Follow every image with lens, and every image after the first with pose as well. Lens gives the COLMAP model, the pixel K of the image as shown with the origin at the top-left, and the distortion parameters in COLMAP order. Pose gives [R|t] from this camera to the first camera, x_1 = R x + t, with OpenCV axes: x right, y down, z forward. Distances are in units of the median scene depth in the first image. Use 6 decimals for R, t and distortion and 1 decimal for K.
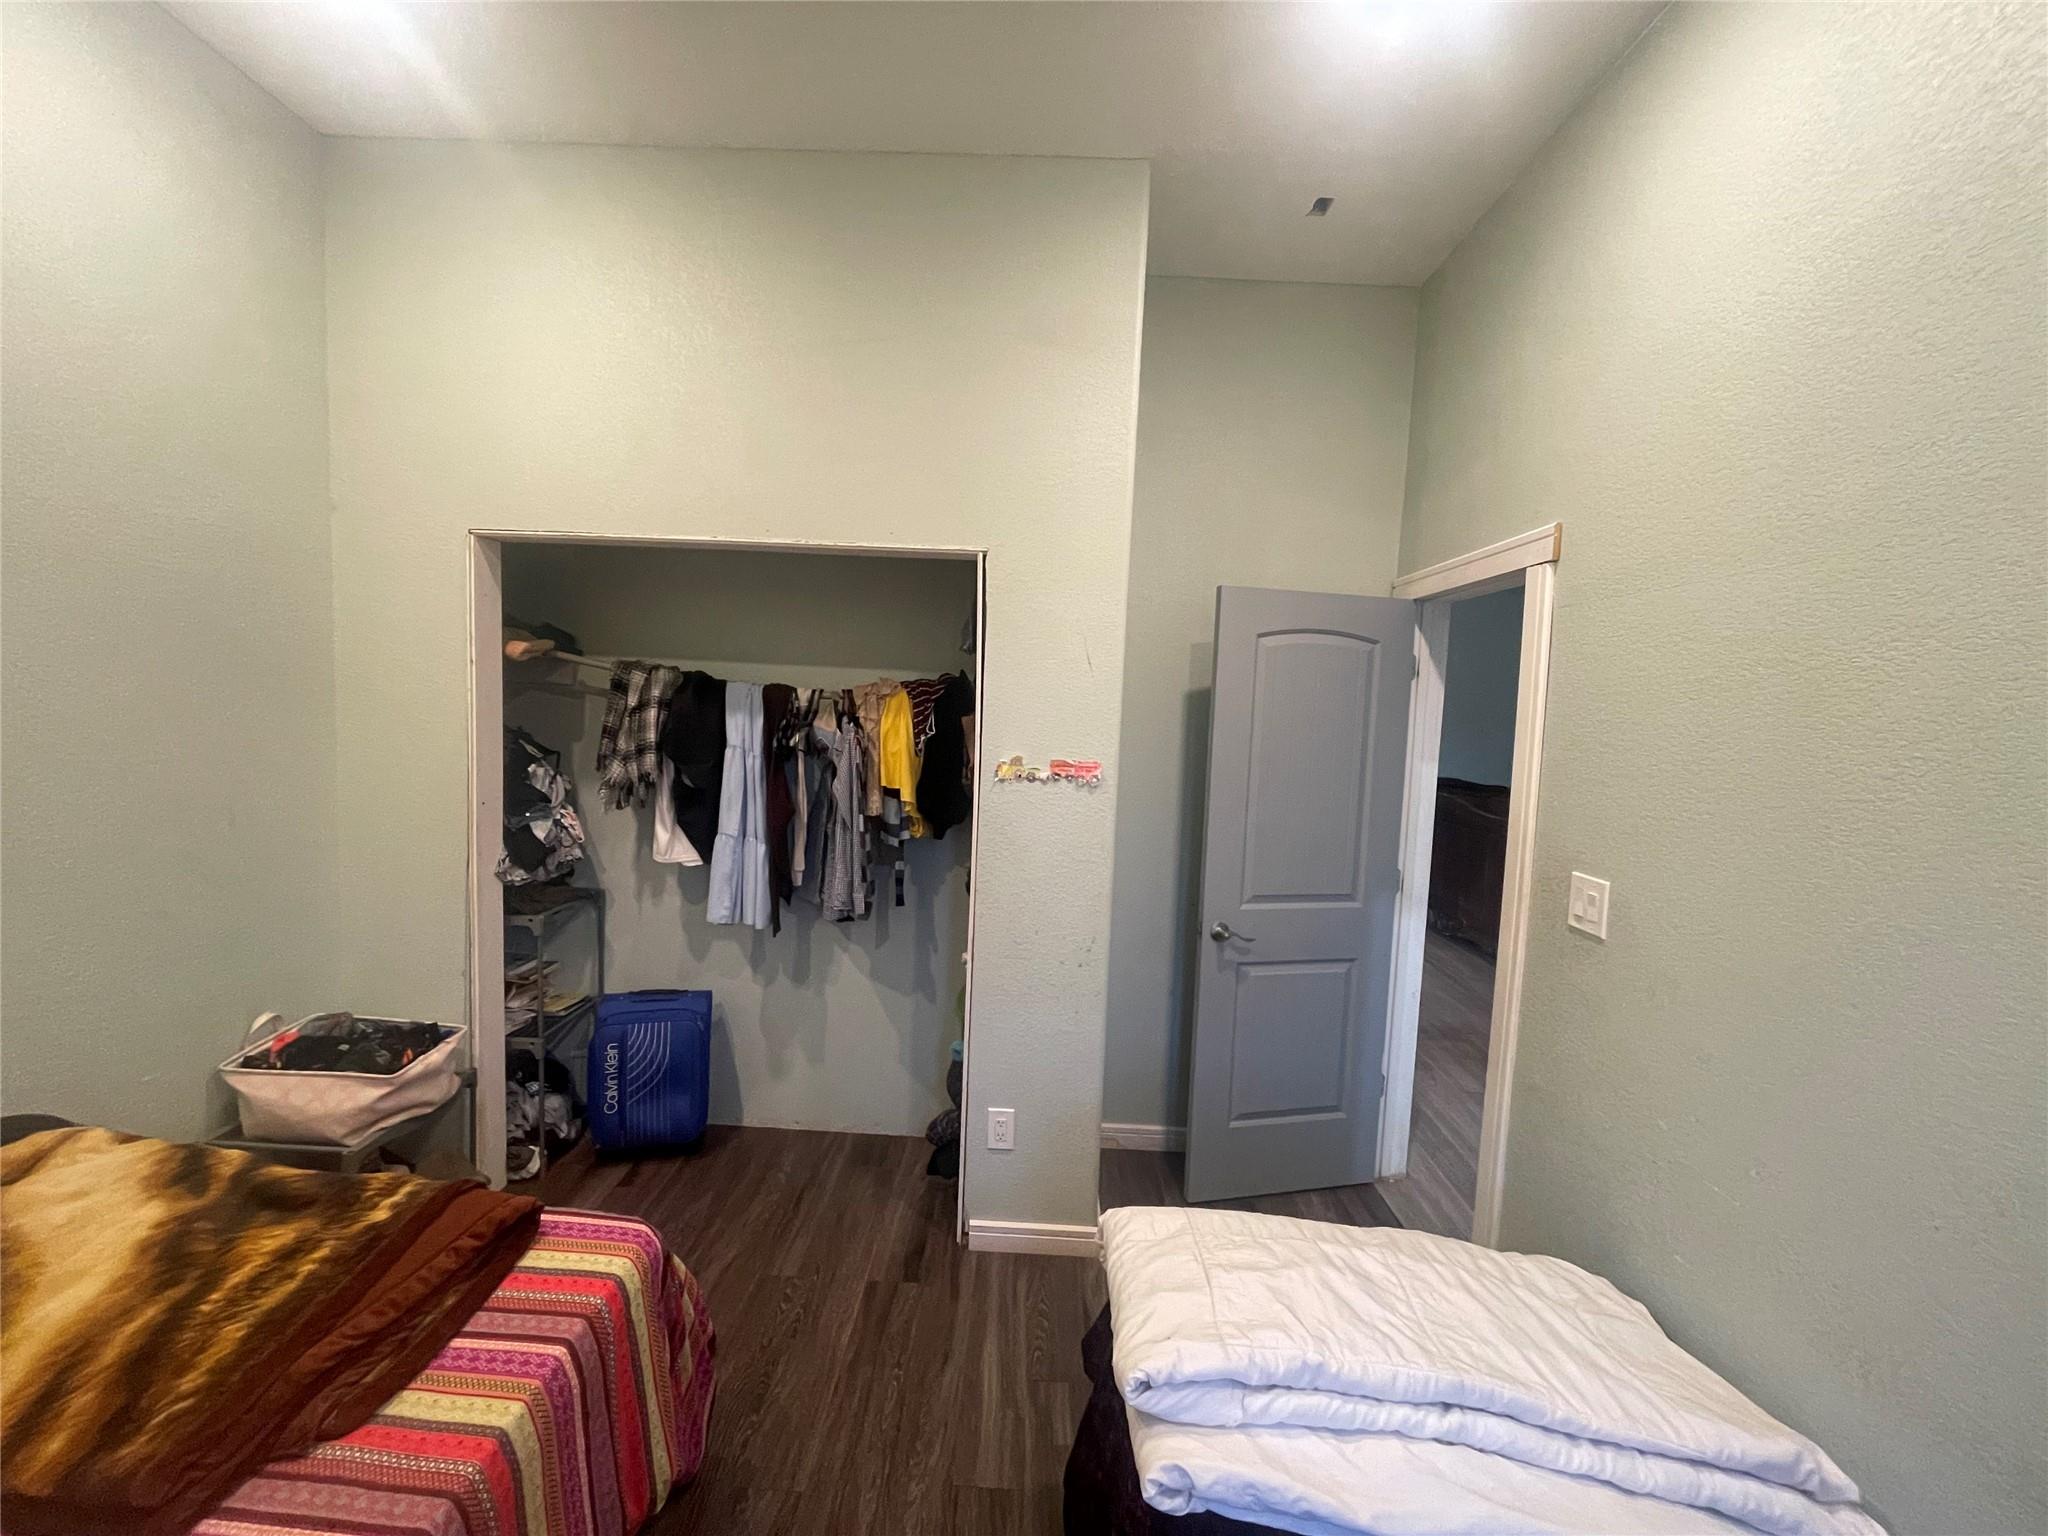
lens RADIAL K [[827.2, 0, 1024.0], [0, 827.2, 768.0], [0, 0, 1]] dist [-0.000368, -0.000136]
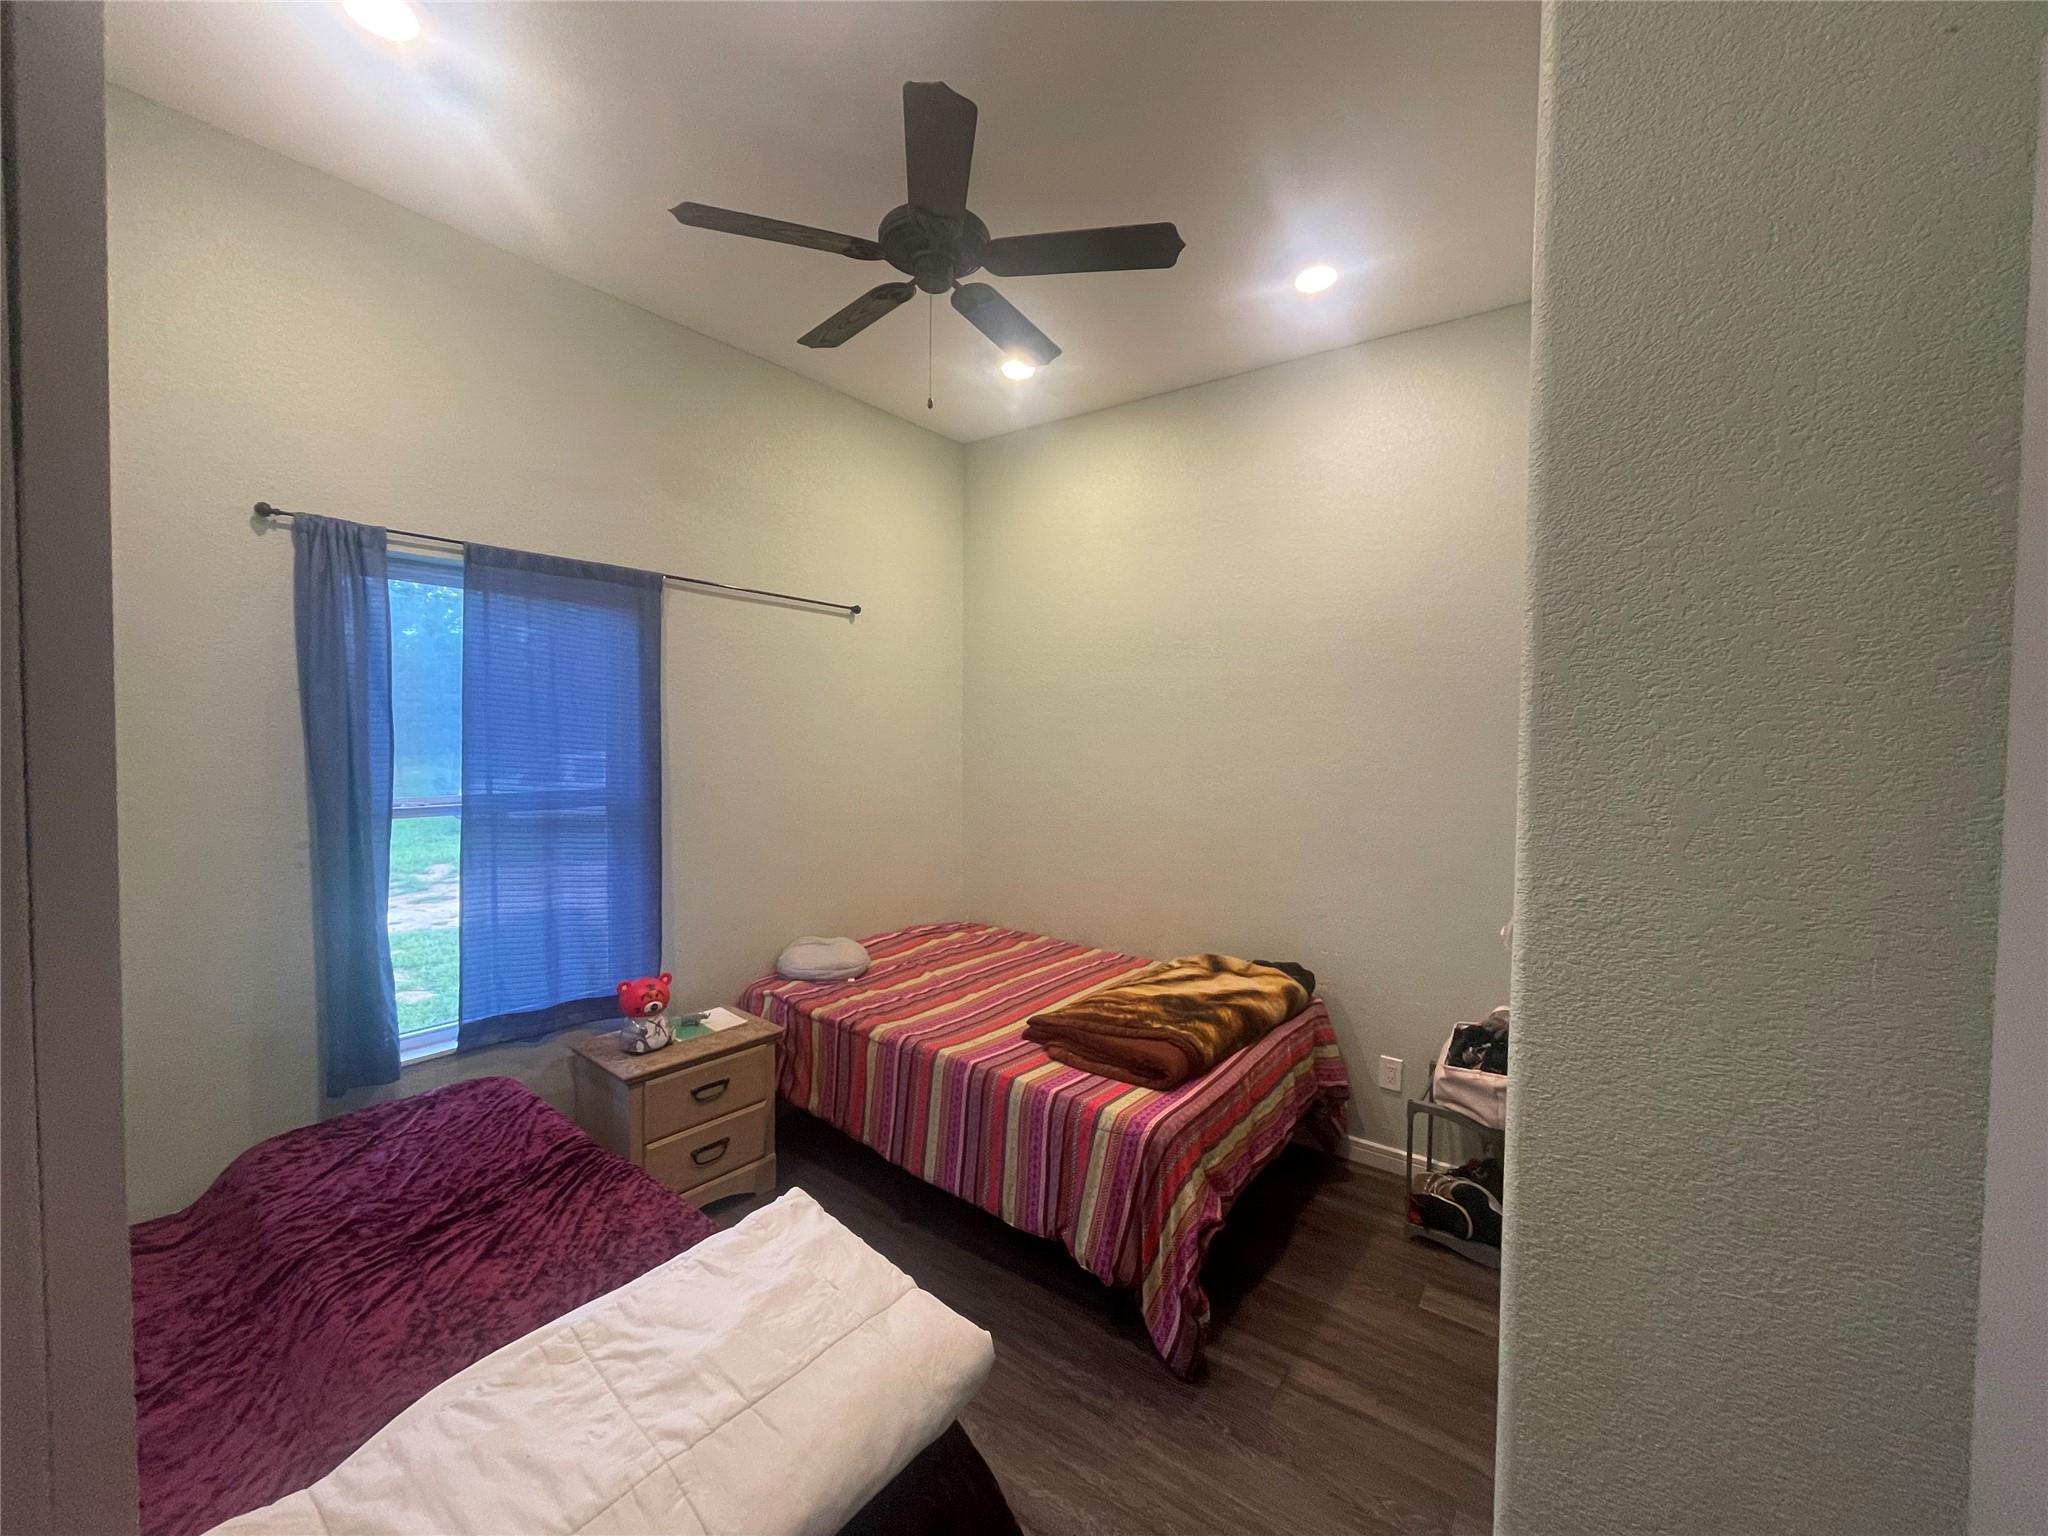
lens RADIAL K [[827.2, 0, 1024.0], [0, 827.2, 768.0], [0, 0, 1]] dist [-0.000368, -0.000136]
pose [[-0.589305, -0.021869, -0.807615, 0.929618], [-0.094017, 0.994698, 0.041667, -0.090291], [0.802422, 0.100484, -0.588236, 1.815572]]
